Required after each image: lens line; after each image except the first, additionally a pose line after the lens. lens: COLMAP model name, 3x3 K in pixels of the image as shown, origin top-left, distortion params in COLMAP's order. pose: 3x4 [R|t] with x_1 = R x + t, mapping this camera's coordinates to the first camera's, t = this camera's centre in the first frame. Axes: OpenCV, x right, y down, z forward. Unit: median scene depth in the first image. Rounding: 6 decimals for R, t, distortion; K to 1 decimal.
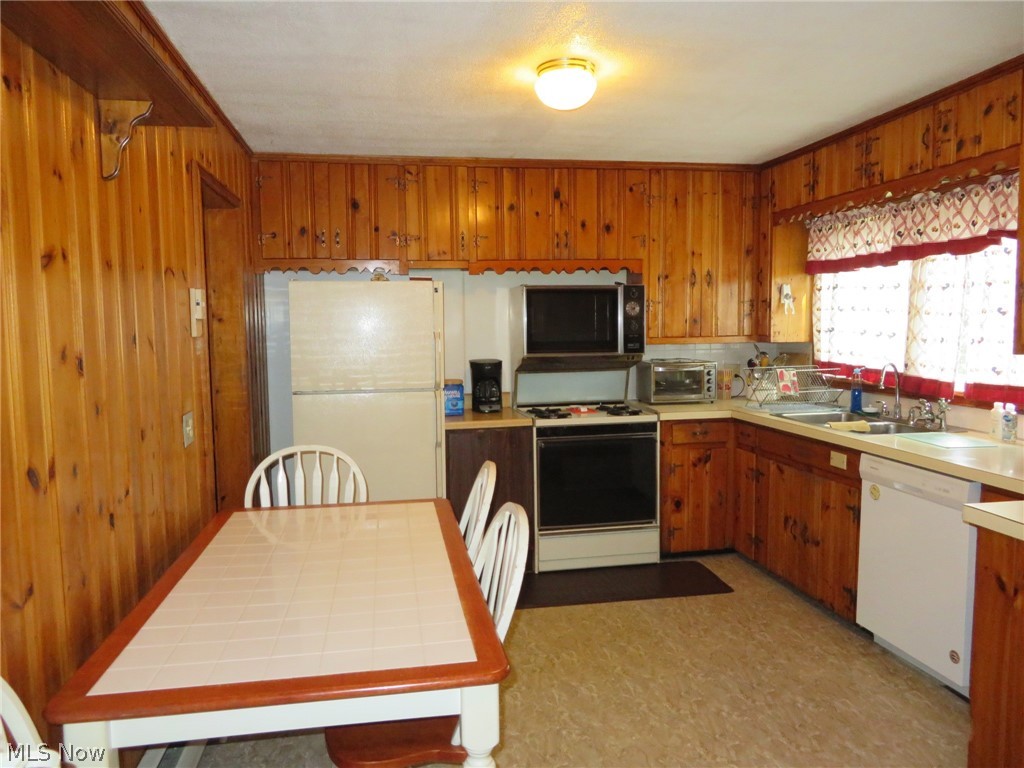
lens RADIAL K [[730.5, 0, 510.5], [0, 730.5, 380.5], [0, 0, 1]] dist [-0.008951, -0.000527]
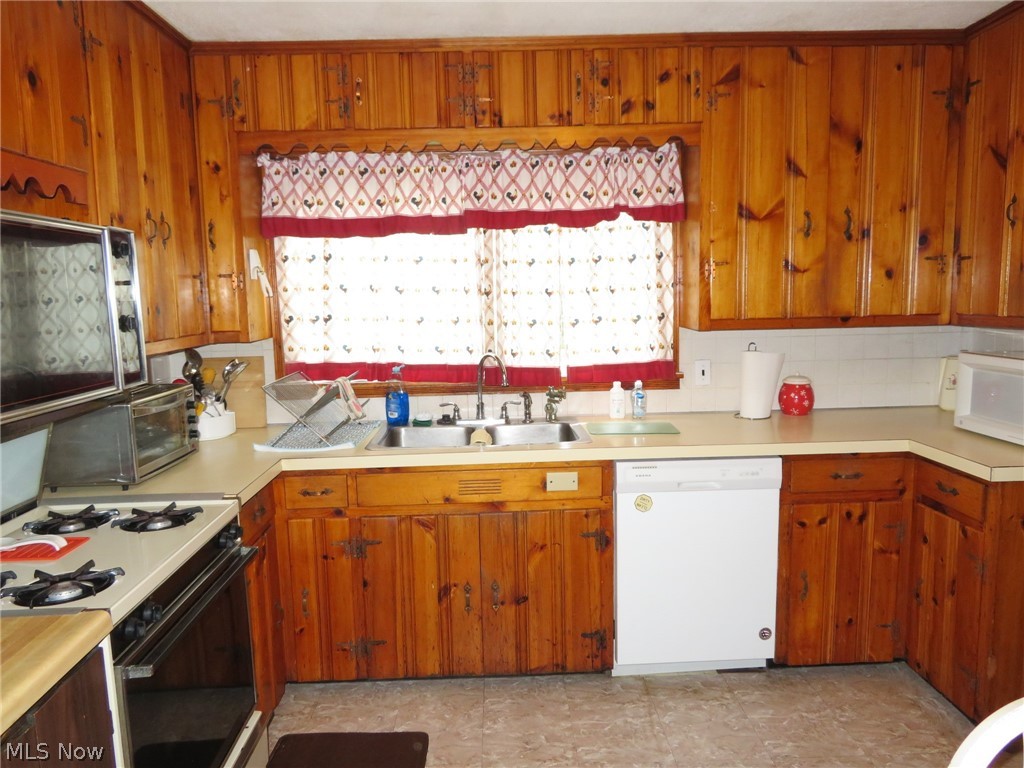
lens RADIAL K [[730.5, 0, 510.5], [0, 730.5, 380.5], [0, 0, 1]] dist [-0.008951, -0.000527]
pose [[0.153806, -0.114051, 0.981497, -0.302127], [0.102136, 0.989830, 0.099014, -0.077533], [-0.982808, 0.085017, 0.163891, 0.900918]]
